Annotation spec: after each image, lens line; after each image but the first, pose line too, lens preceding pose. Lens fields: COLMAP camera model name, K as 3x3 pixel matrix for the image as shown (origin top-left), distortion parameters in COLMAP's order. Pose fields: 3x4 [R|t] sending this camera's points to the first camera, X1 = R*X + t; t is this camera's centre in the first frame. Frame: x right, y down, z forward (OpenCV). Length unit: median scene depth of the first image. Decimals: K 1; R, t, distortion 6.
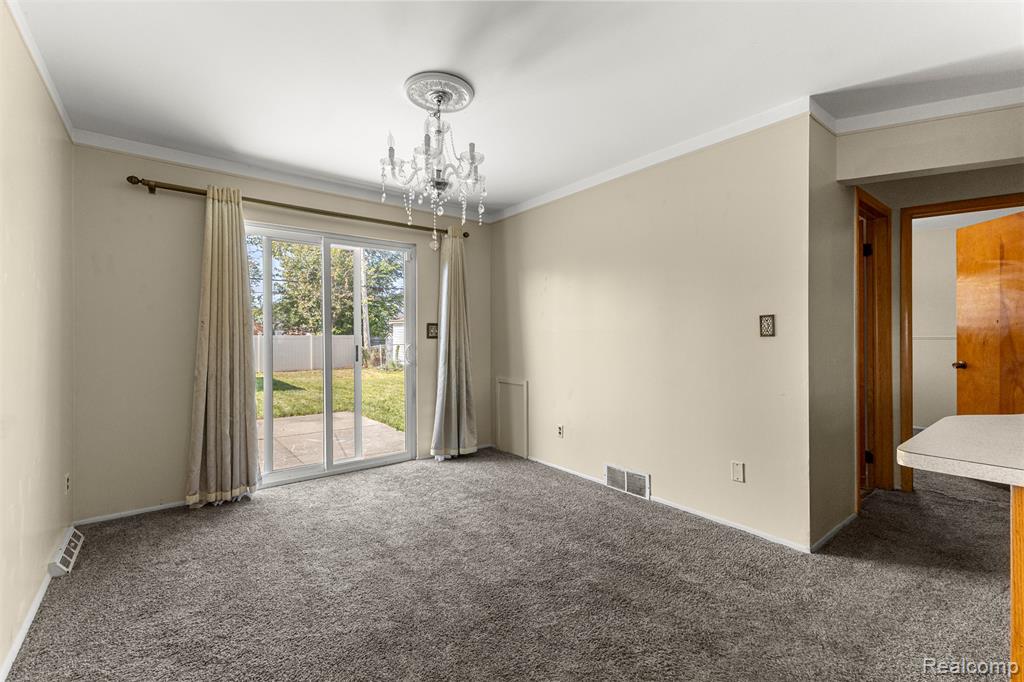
lens RADIAL K [[439.0, 0, 513.0], [0, 439.0, 338.1], [0, 0, 1]] dist [0.001698, 0.000075]
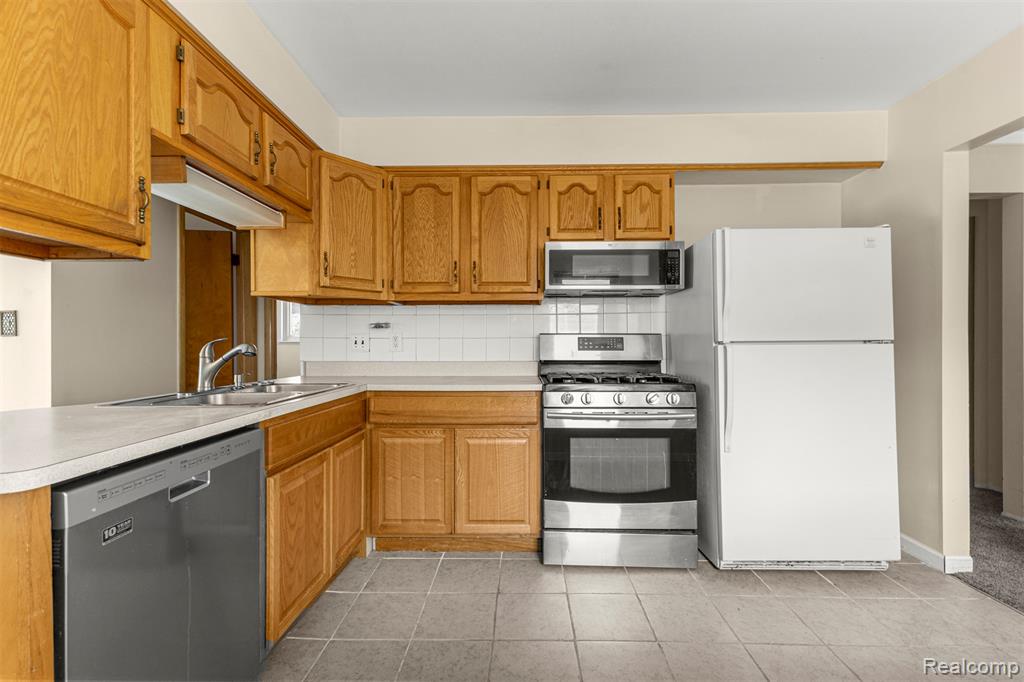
lens RADIAL K [[443.6, 0, 513.8], [0, 443.6, 344.3], [0, 0, 1]] dist [0.005486, -0.000343]
pose [[0.631045, 0.002203, 0.775743, 0.424264], [0.003388, 0.999979, -0.005596, 0.016477], [-0.775739, 0.006160, 0.631024, -0.233832]]
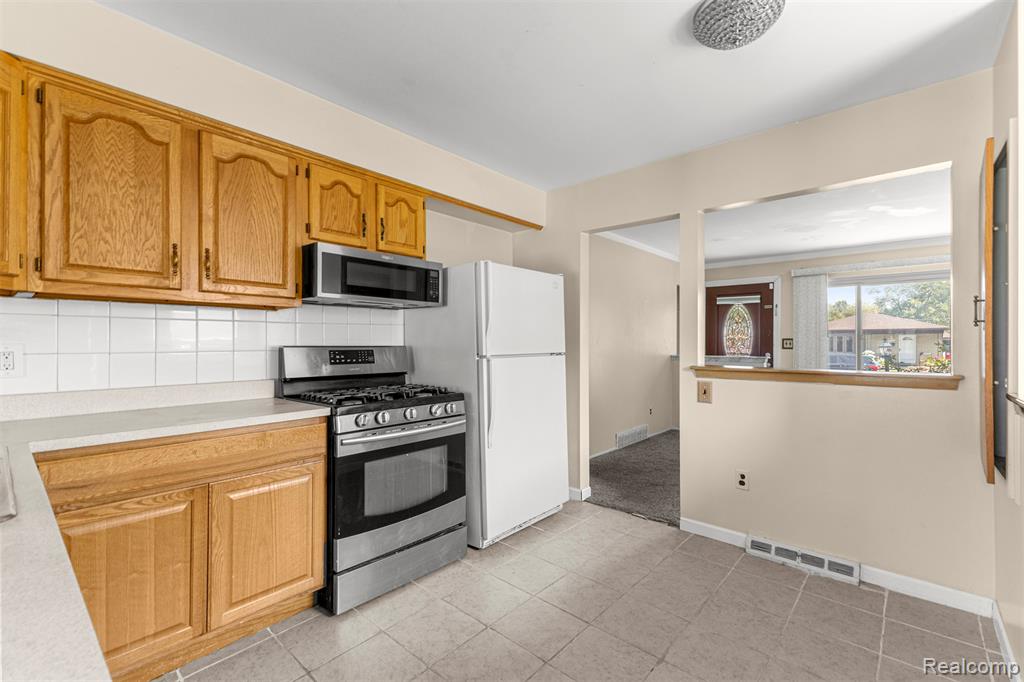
lens RADIAL K [[449.8, 0, 513.2], [0, 449.8, 340.9], [0, 0, 1]] dist [0.016080, -0.000228]
pose [[-0.182212, 0.008128, 0.983226, 0.337776], [0.005732, 0.999958, -0.007204, -0.011339], [-0.983243, 0.004324, -0.182250, 0.050435]]
